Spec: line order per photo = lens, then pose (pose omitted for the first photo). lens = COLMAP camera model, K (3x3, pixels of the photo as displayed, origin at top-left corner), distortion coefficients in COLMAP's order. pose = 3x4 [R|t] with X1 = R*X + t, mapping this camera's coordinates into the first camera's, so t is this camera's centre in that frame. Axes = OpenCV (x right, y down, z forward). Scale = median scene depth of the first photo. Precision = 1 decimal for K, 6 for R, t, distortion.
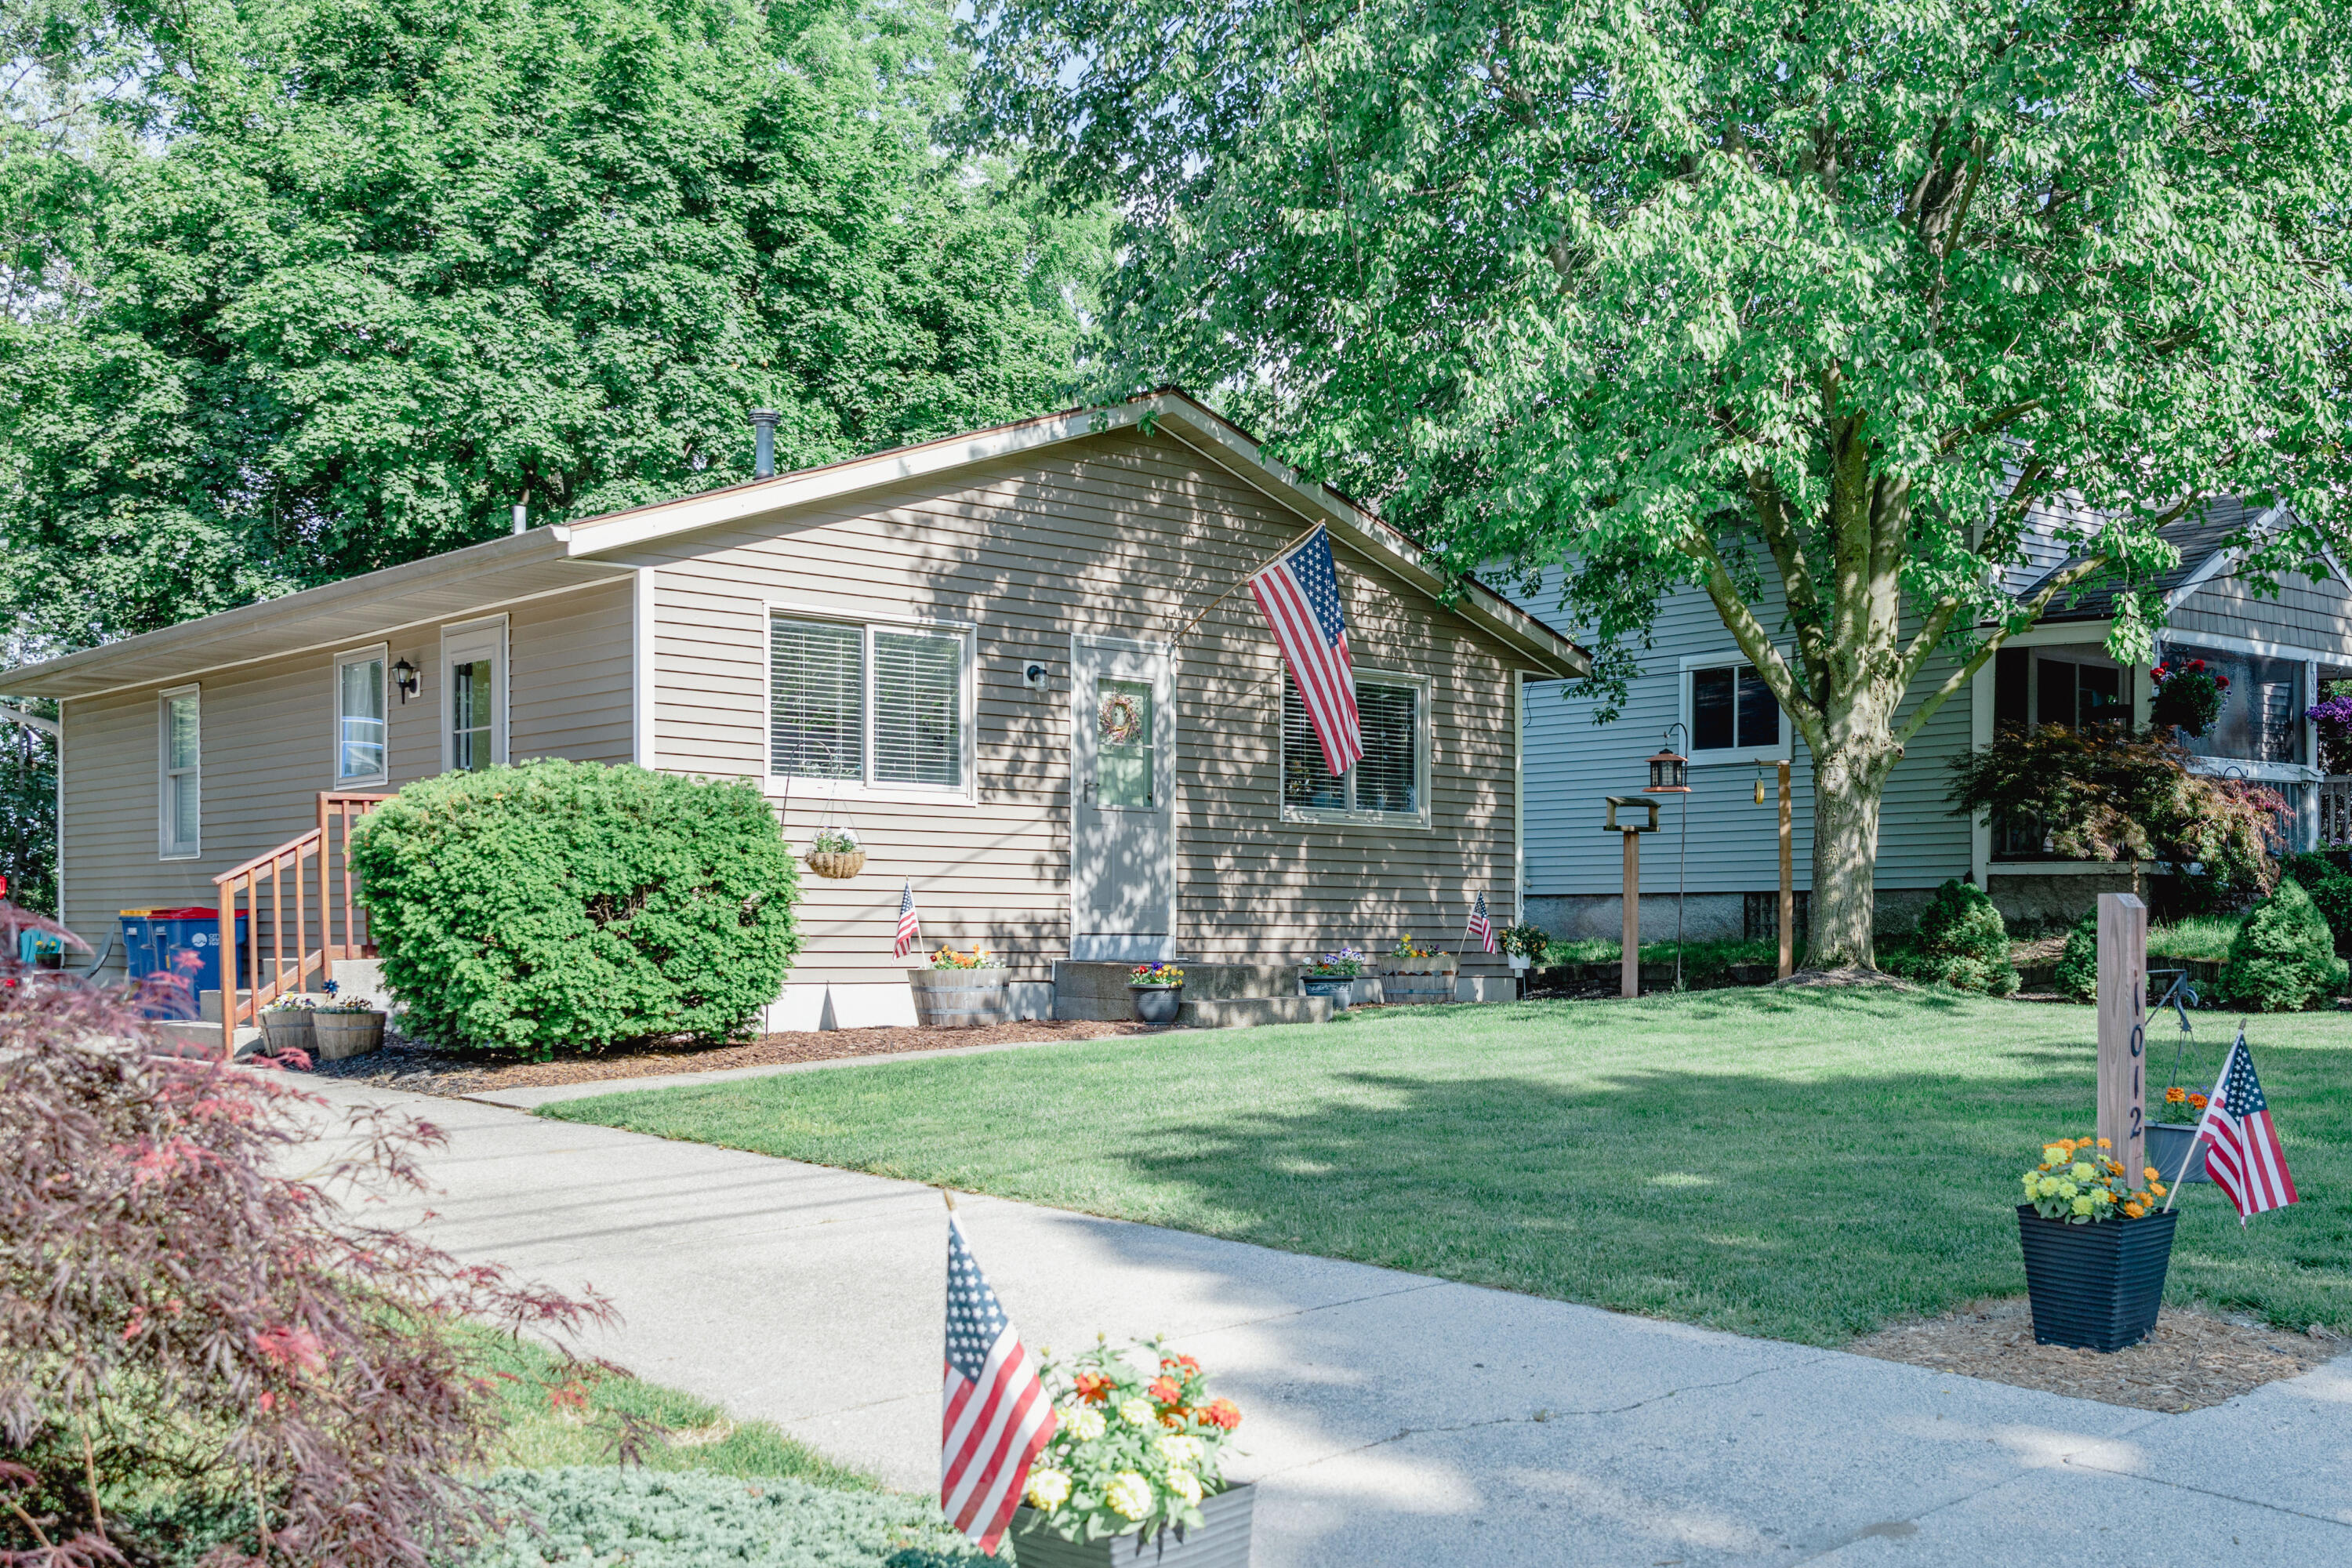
lens RADIAL K [[1590.5, 0, 1169.1], [0, 1590.5, 895.4], [0, 0, 1]] dist [0.012744, 0.000457]
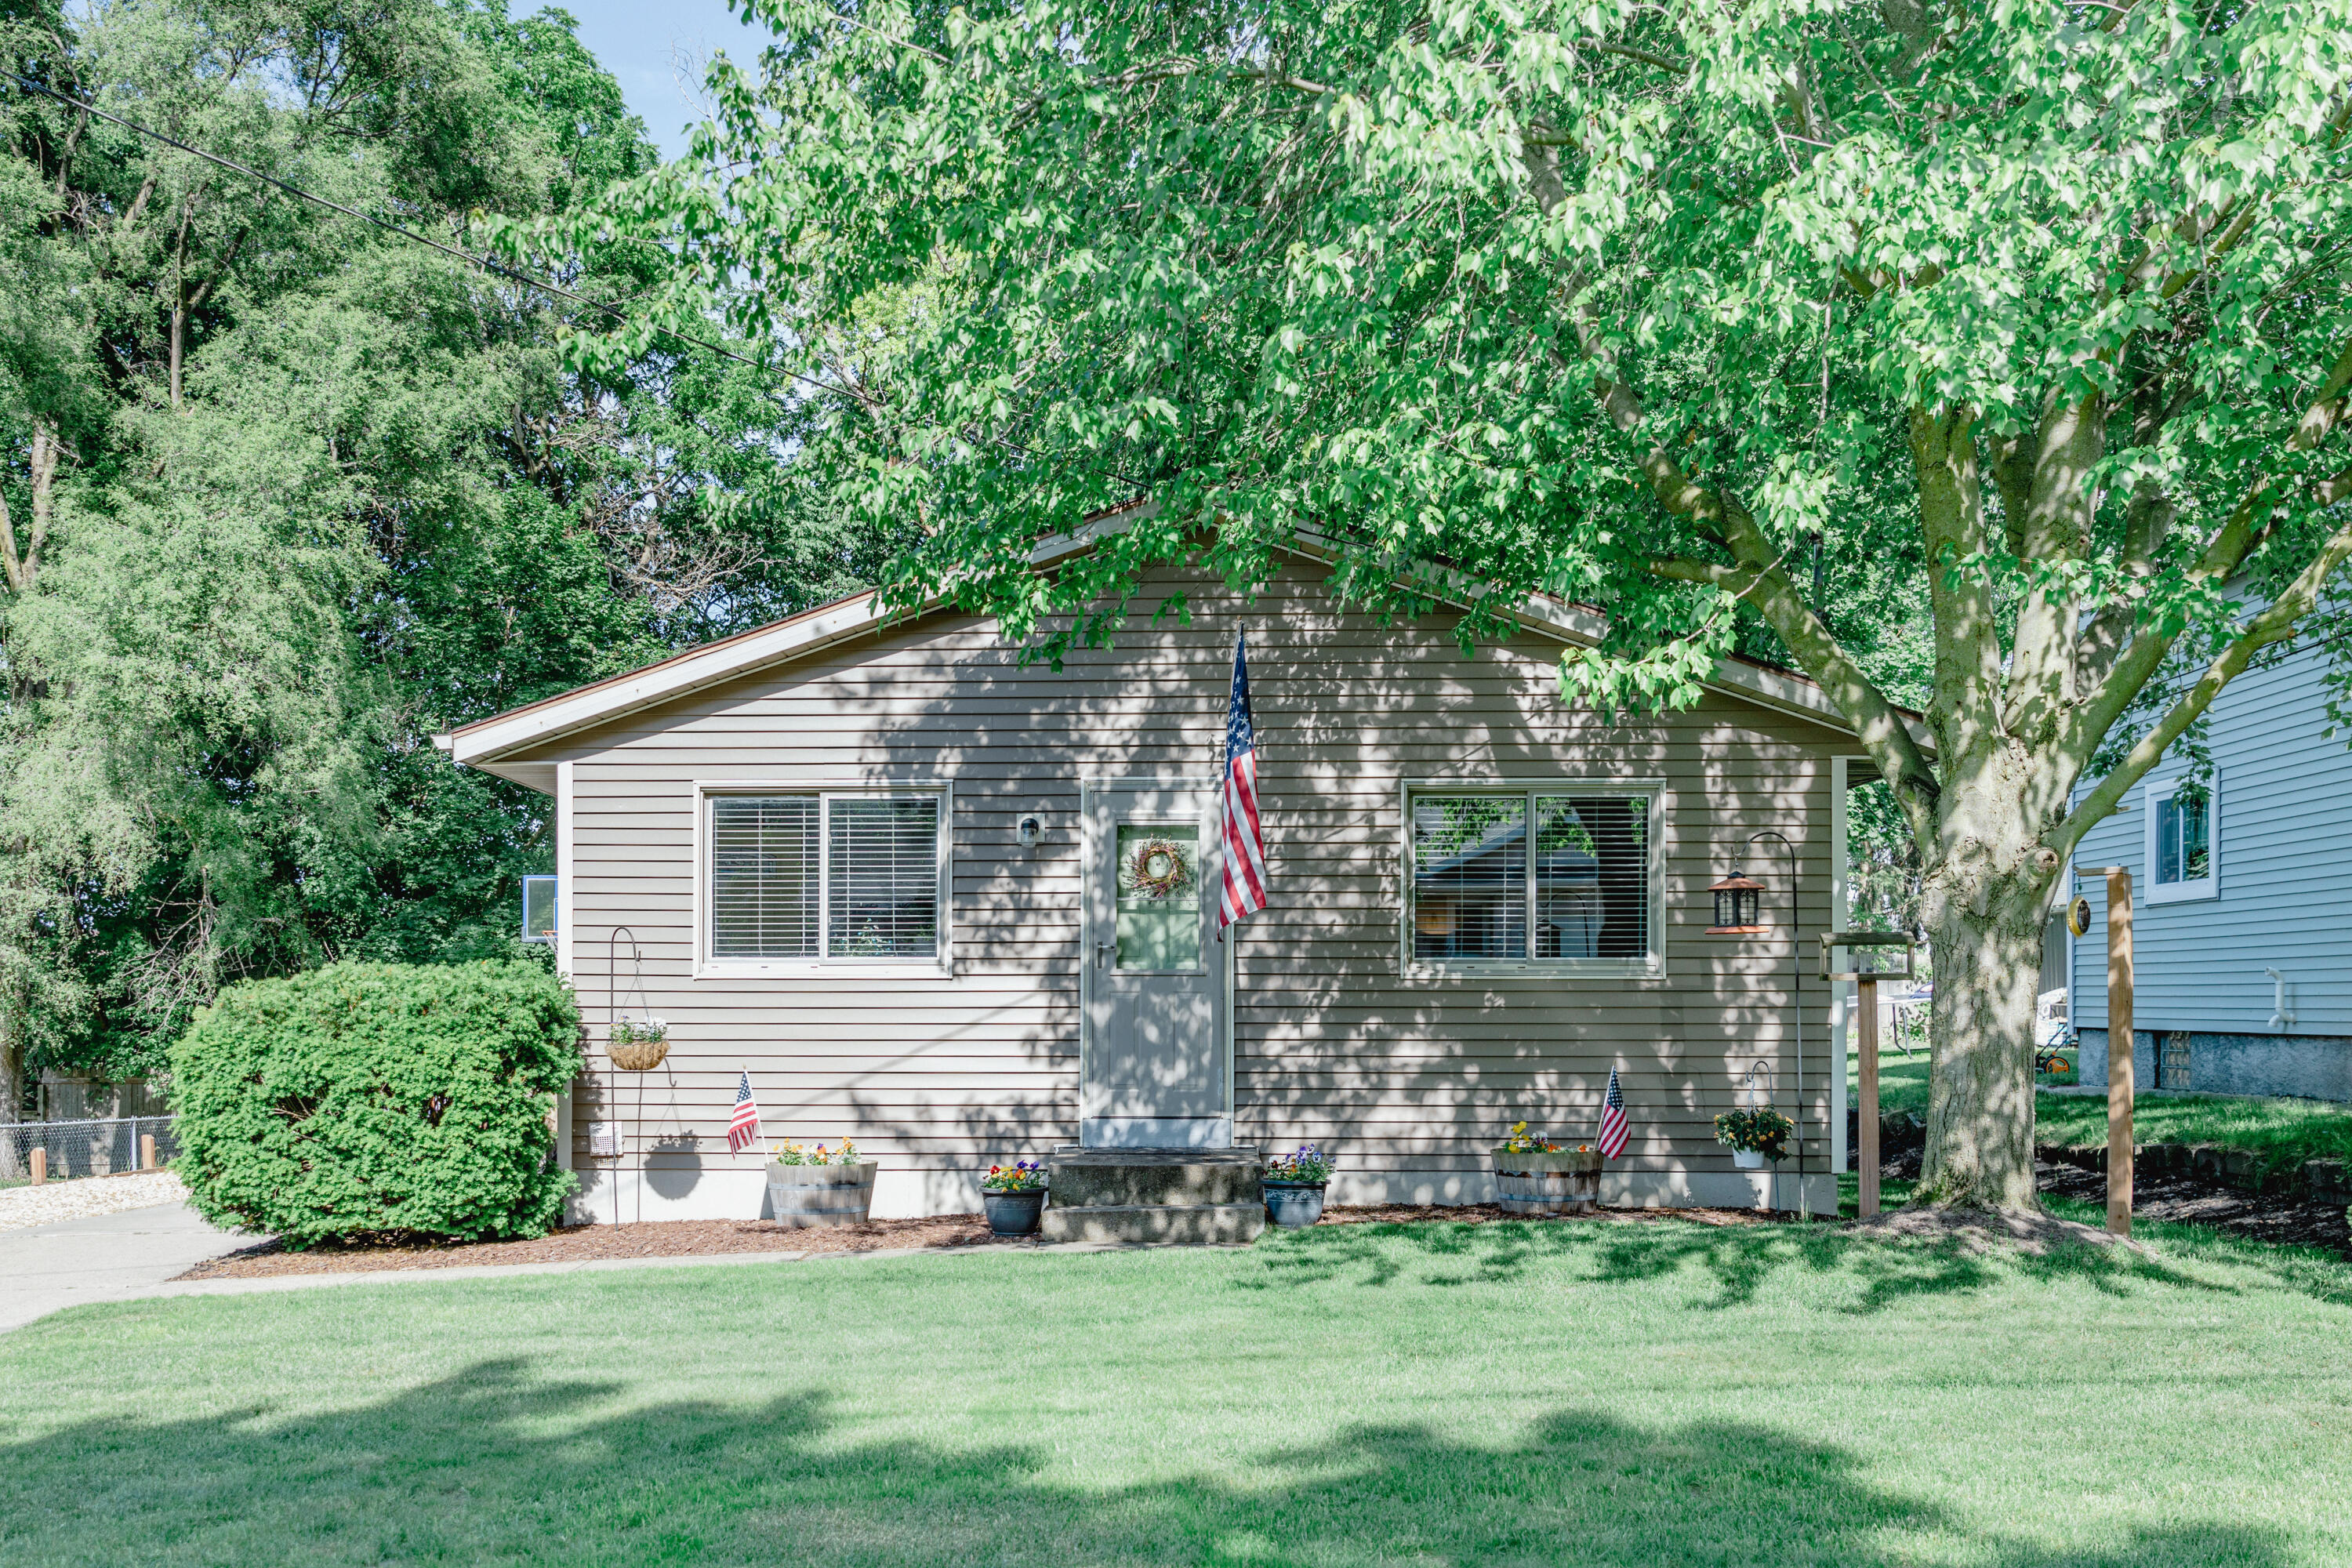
lens RADIAL K [[1578.9, 0, 1220.8], [0, 1578.9, 985.0], [0, 0, 1]] dist [-0.001011, -0.000201]
pose [[0.835995, -0.012321, -0.548599, 0.511527], [0.002988, 0.999835, -0.017903, -0.035396], [0.548729, 0.013328, 0.835894, 0.326496]]
